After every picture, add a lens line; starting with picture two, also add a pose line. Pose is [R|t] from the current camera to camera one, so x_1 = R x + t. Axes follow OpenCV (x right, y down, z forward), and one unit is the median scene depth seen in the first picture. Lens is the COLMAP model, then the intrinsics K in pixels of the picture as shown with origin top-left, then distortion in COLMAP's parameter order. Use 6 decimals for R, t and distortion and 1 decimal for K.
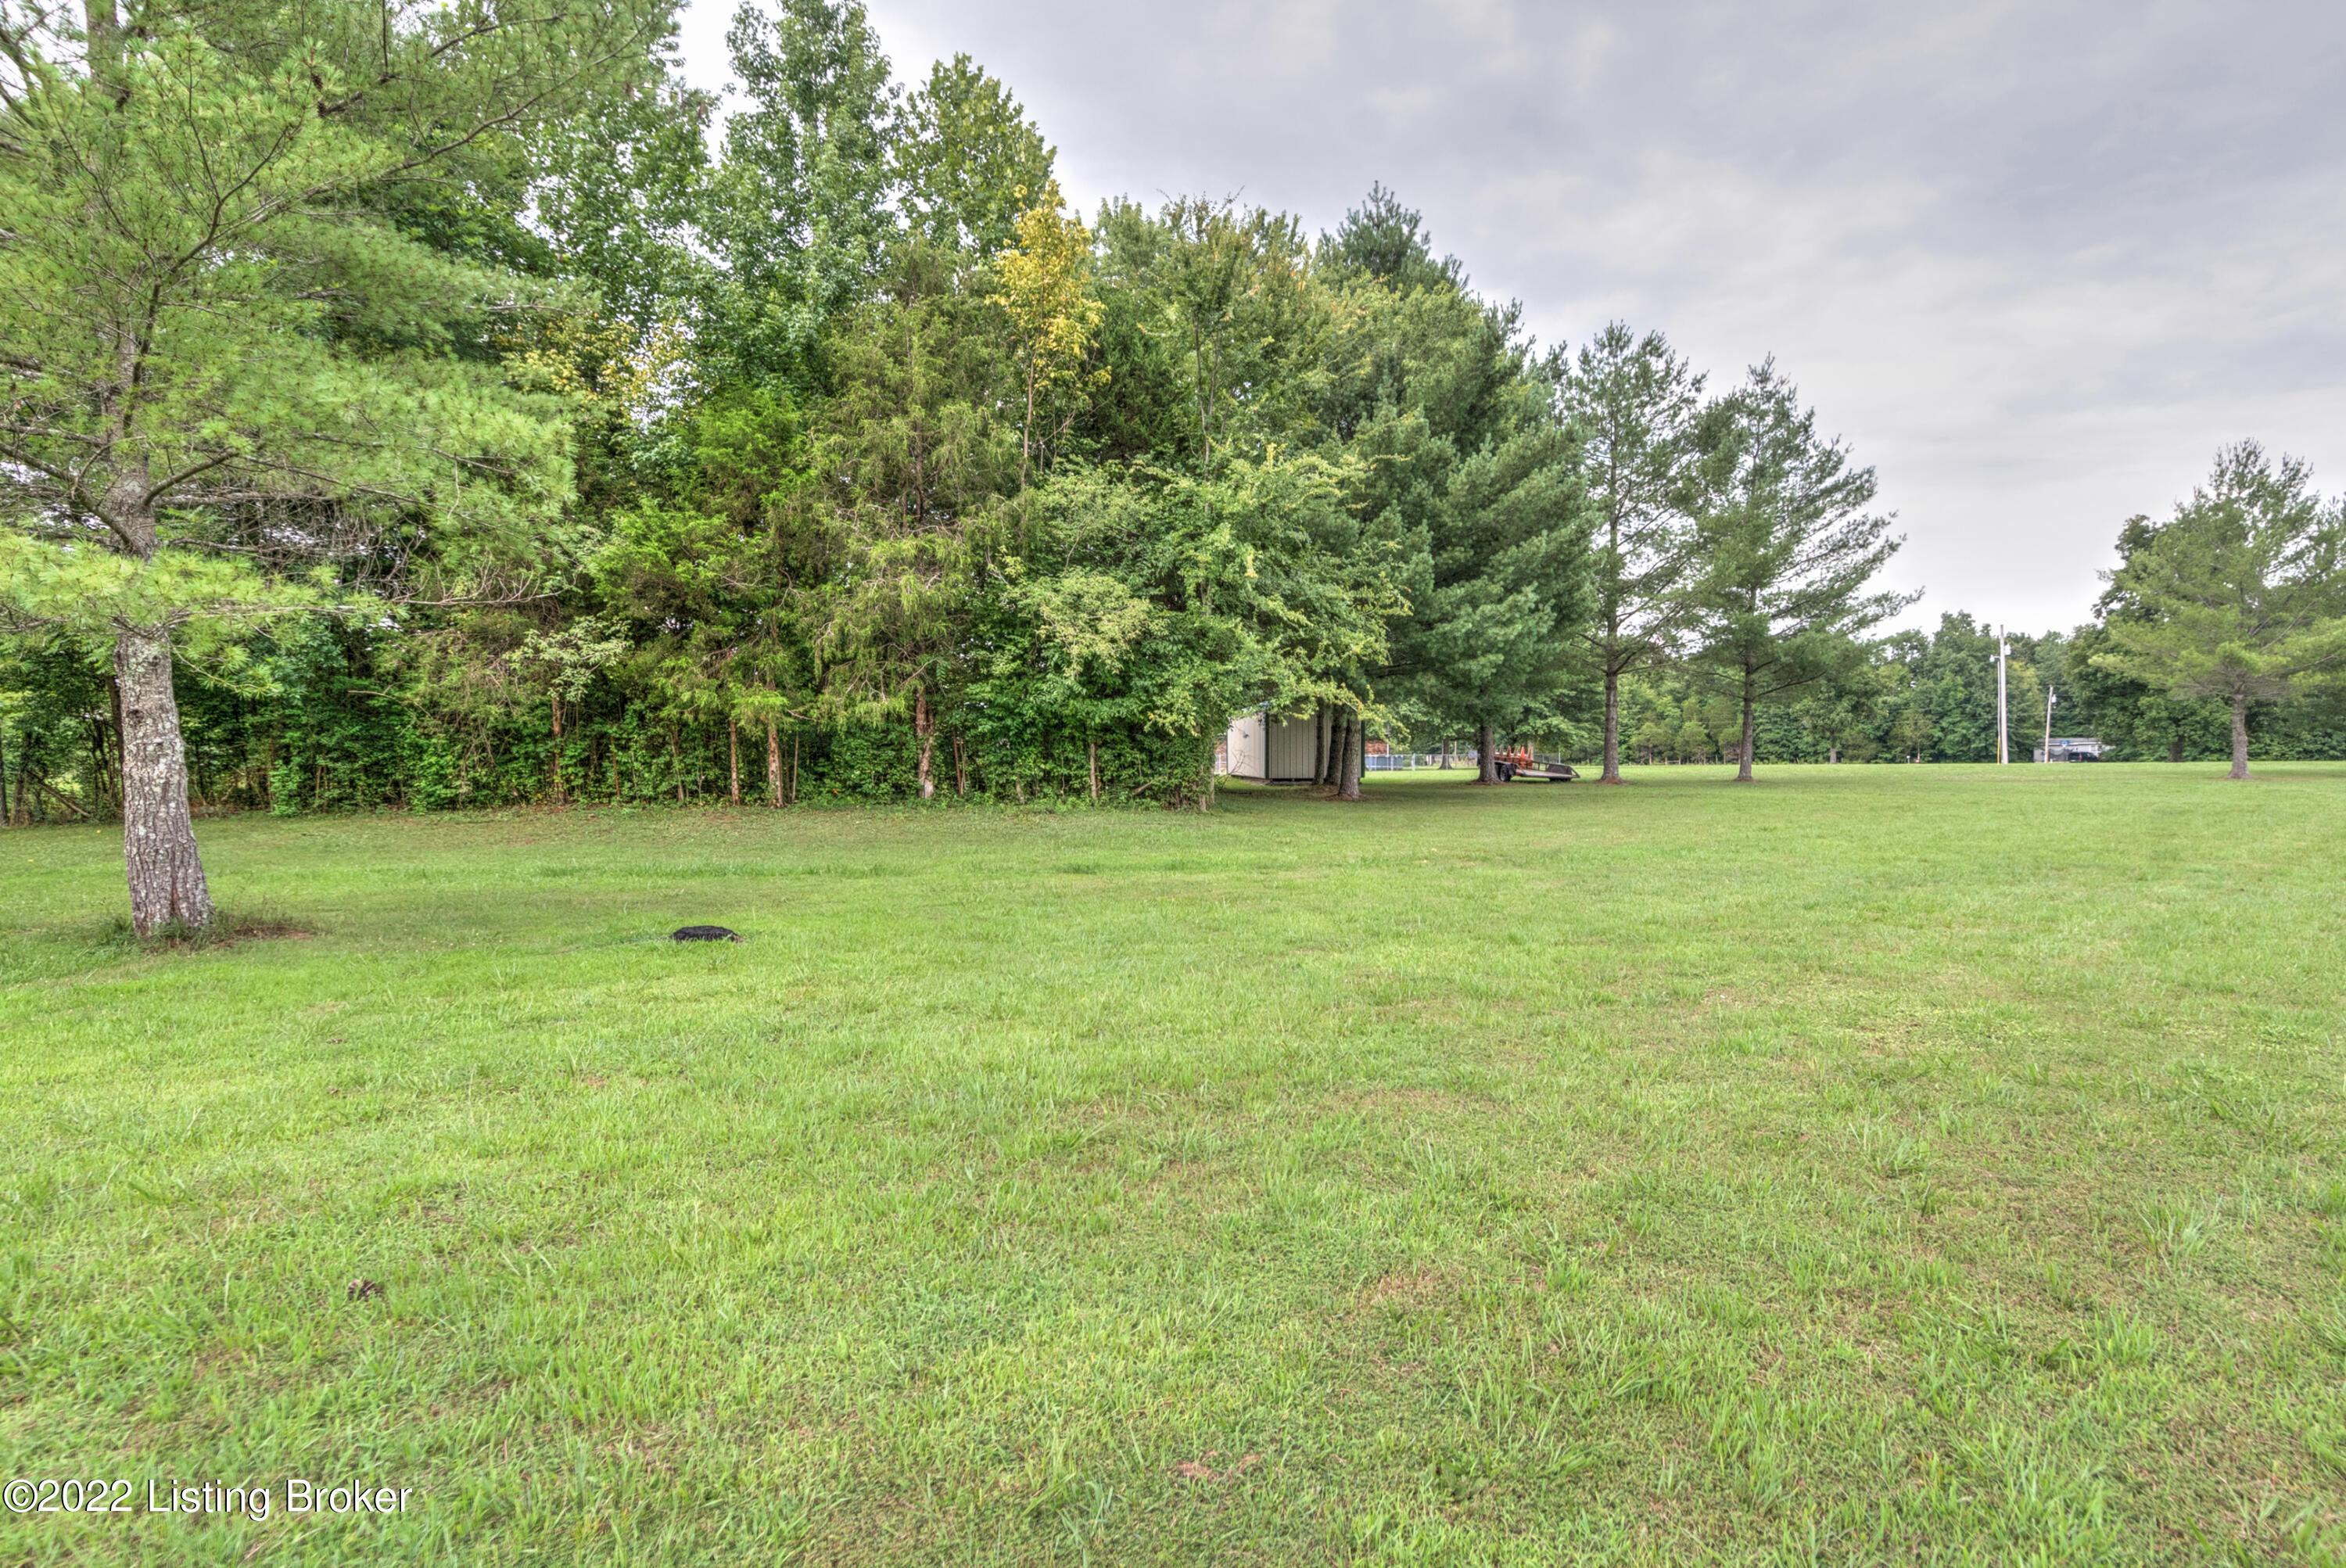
lens RADIAL K [[1300.7, 0, 1178.2], [0, 1300.7, 780.5], [0, 0, 1]] dist [-0.008325, -0.001168]
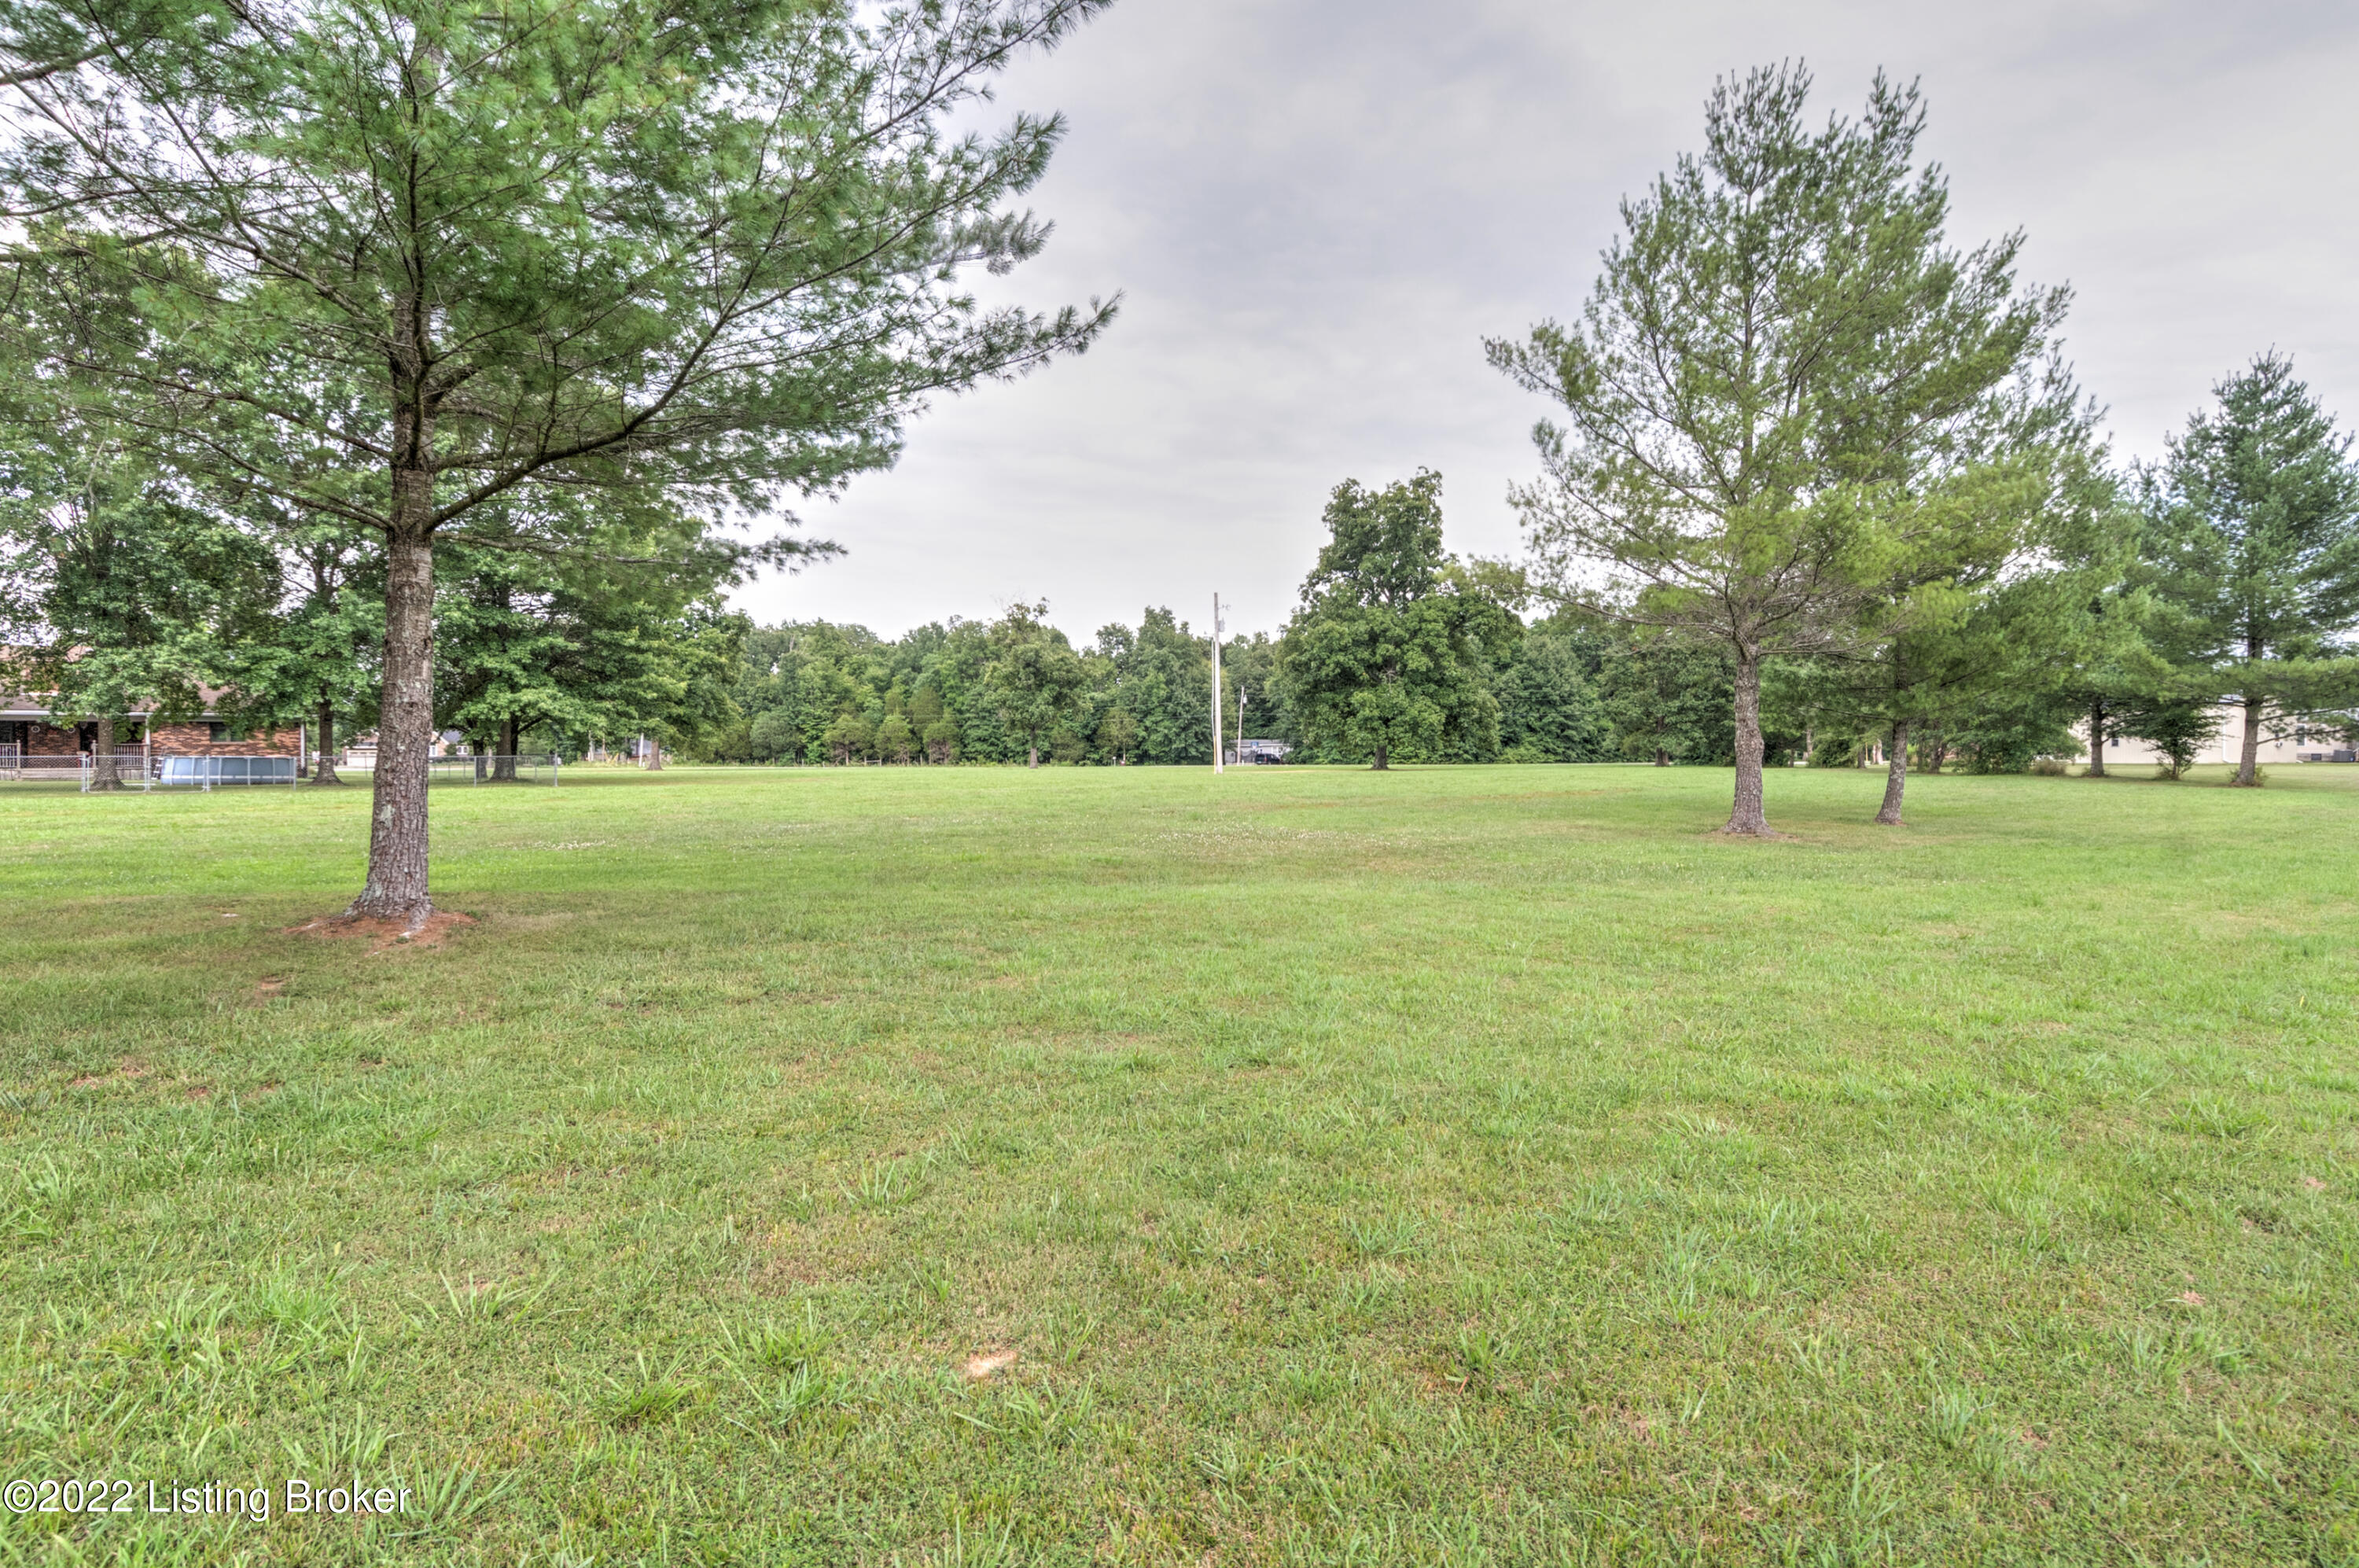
lens RADIAL K [[1307.9, 0, 1179.3], [0, 1307.9, 781.8], [0, 0, 1]] dist [-0.008325, -0.001168]
pose [[0.847180, -0.003519, 0.531295, 0.104797], [0.001094, 0.999987, 0.004880, -0.005554], [-0.531306, -0.003553, 0.847173, 0.182402]]
